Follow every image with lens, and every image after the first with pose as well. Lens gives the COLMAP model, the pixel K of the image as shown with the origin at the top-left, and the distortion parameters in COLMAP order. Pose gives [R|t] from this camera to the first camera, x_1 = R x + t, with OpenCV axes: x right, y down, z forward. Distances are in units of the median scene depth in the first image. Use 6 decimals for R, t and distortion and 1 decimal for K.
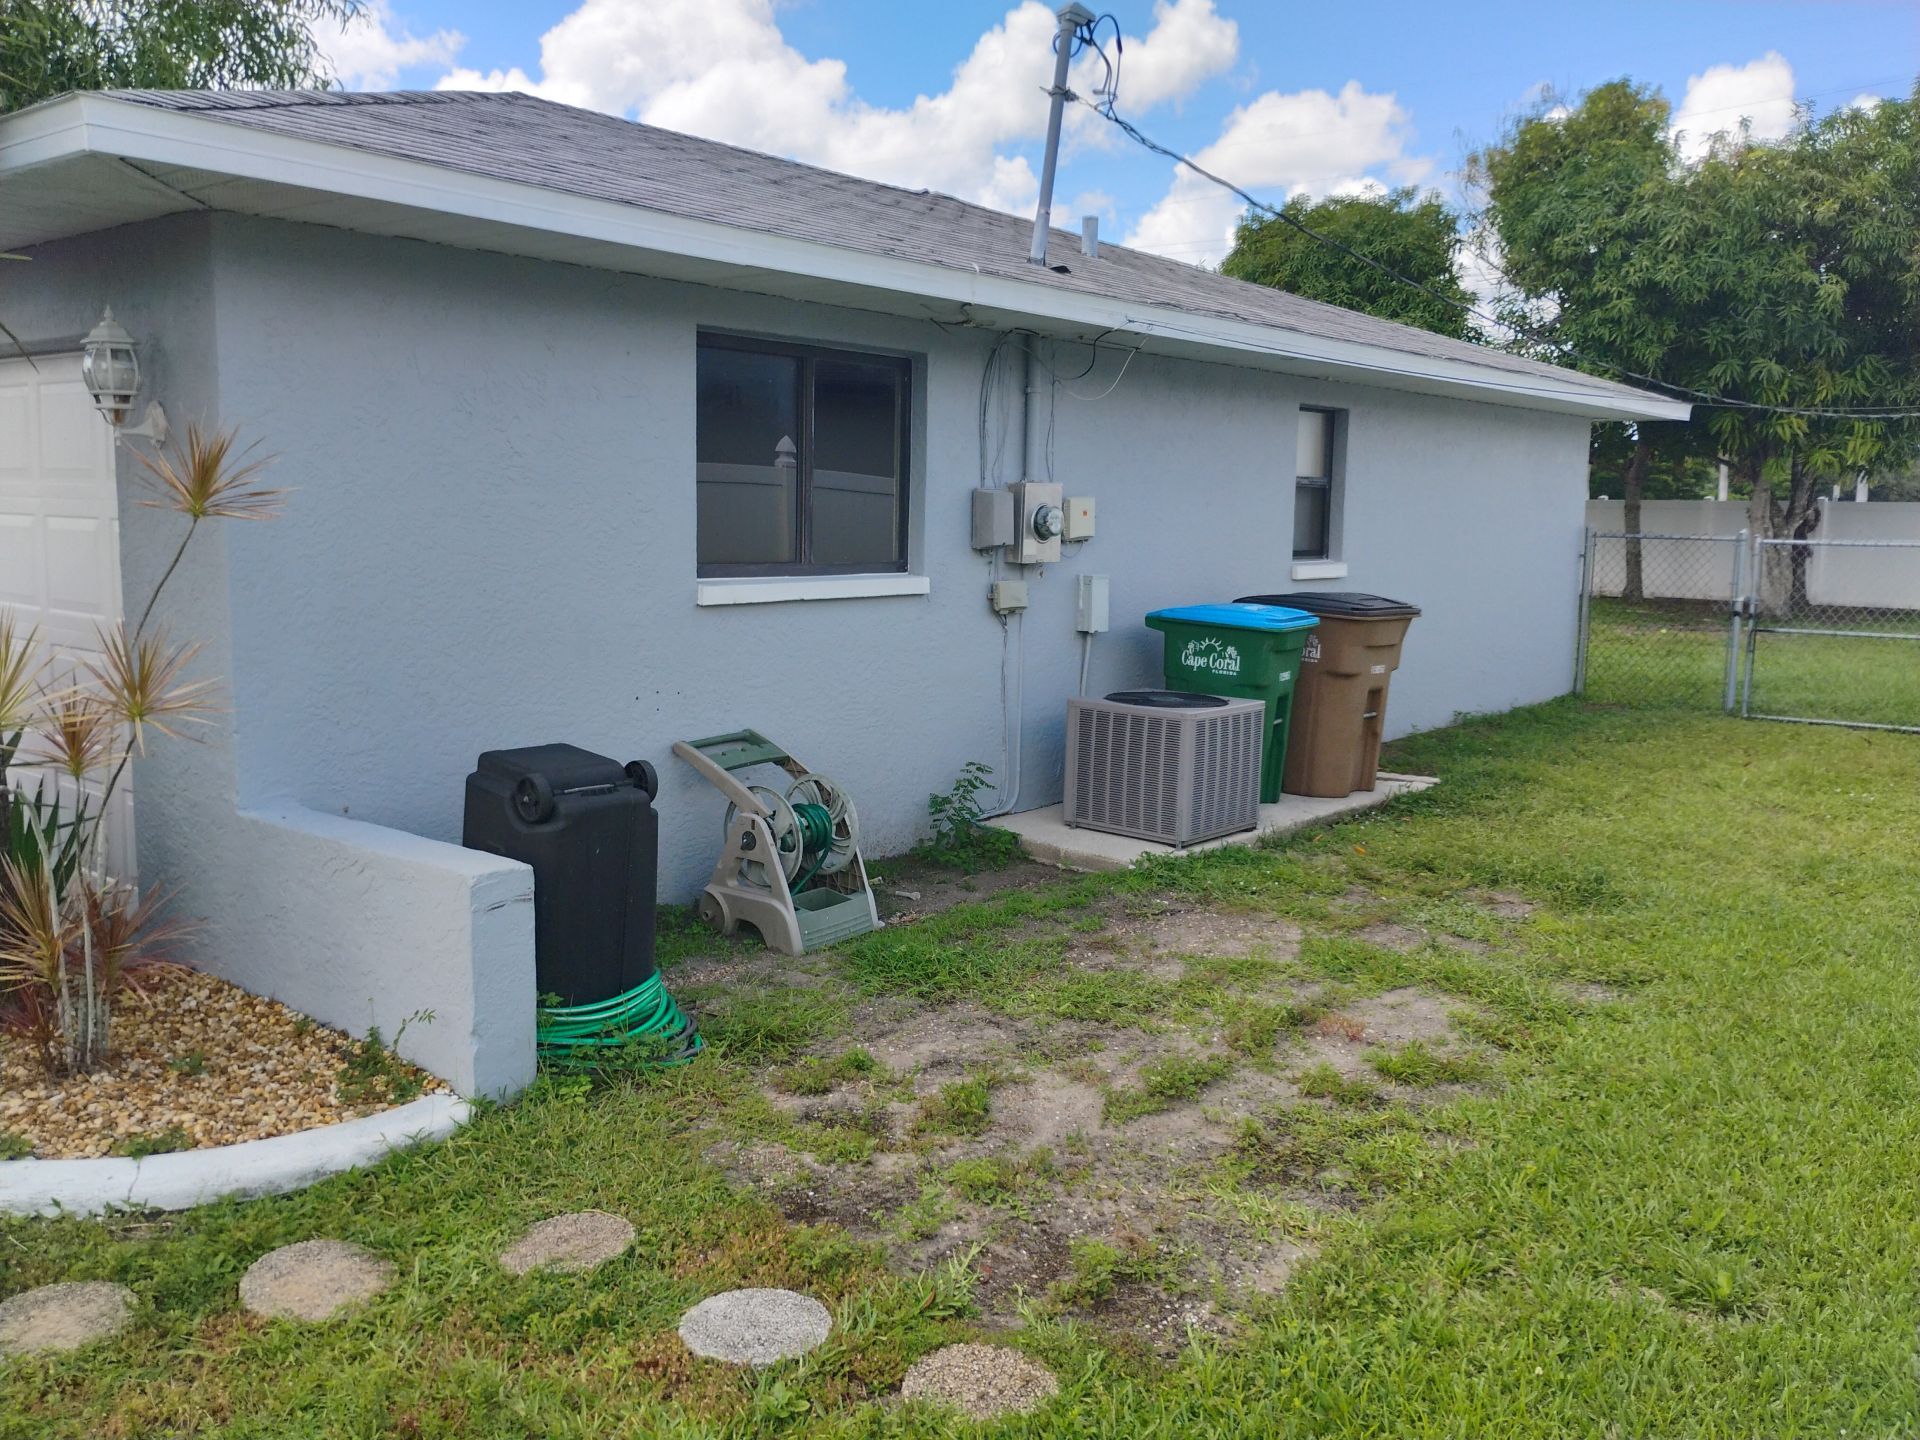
lens RADIAL K [[1629.0, 0, 960.0], [0, 1629.0, 720.0], [0, 0, 1]] dist [0.029473, 0.000467]
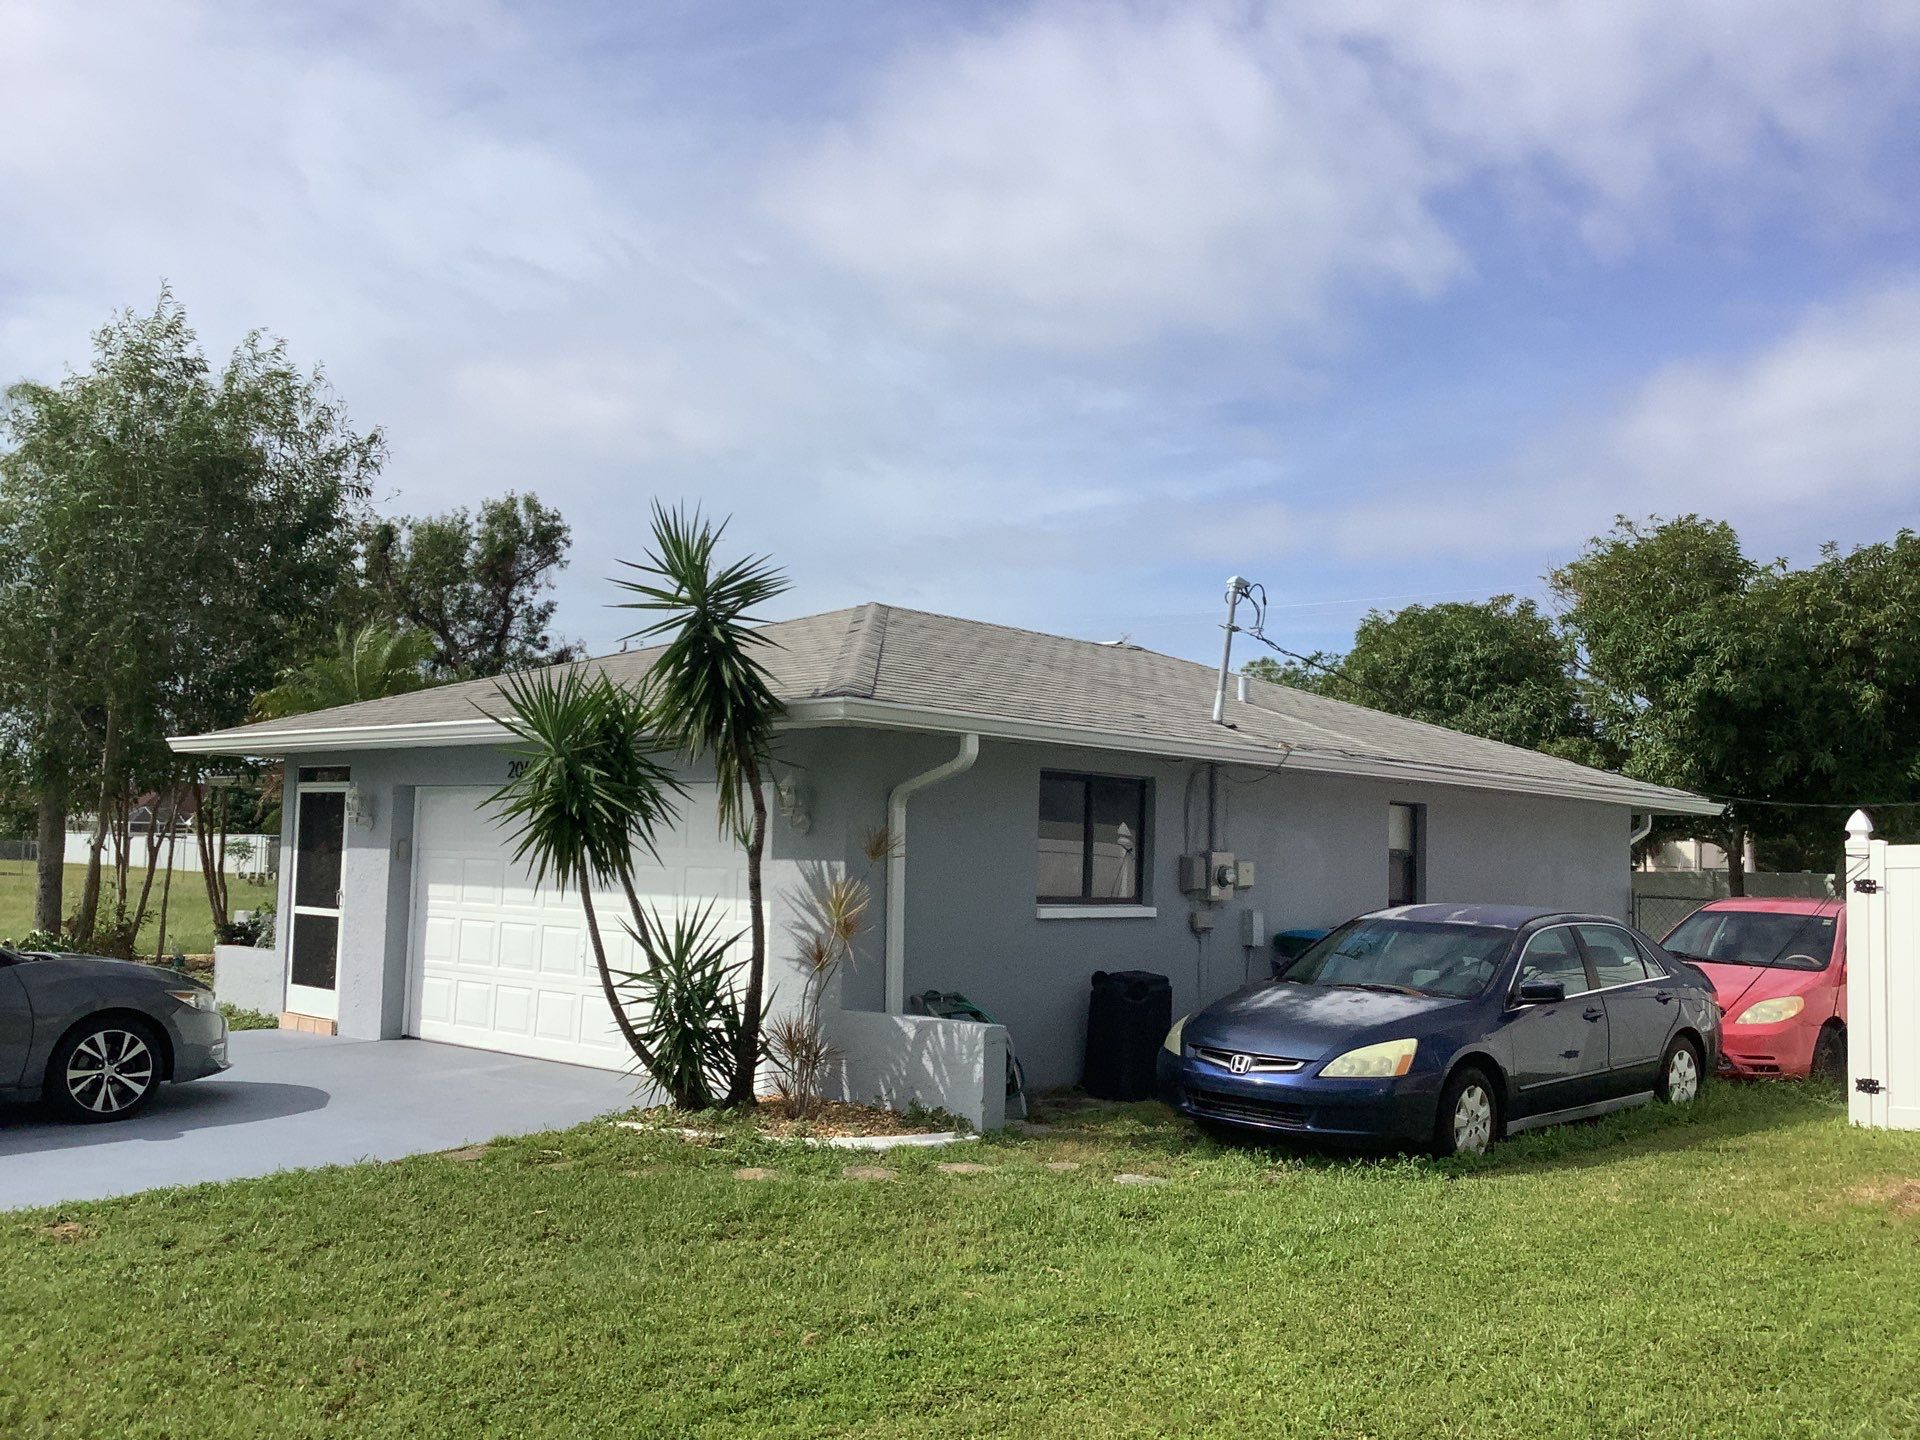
lens RADIAL K [[1629.0, 0, 960.0], [0, 1629.0, 720.0], [0, 0, 1]] dist [0.029473, 0.000467]
pose [[0.996278, 0.005674, -0.086015, -0.072673], [-0.024228, 0.976040, -0.216240, 0.087277], [0.082727, 0.217519, 0.972544, -0.655881]]
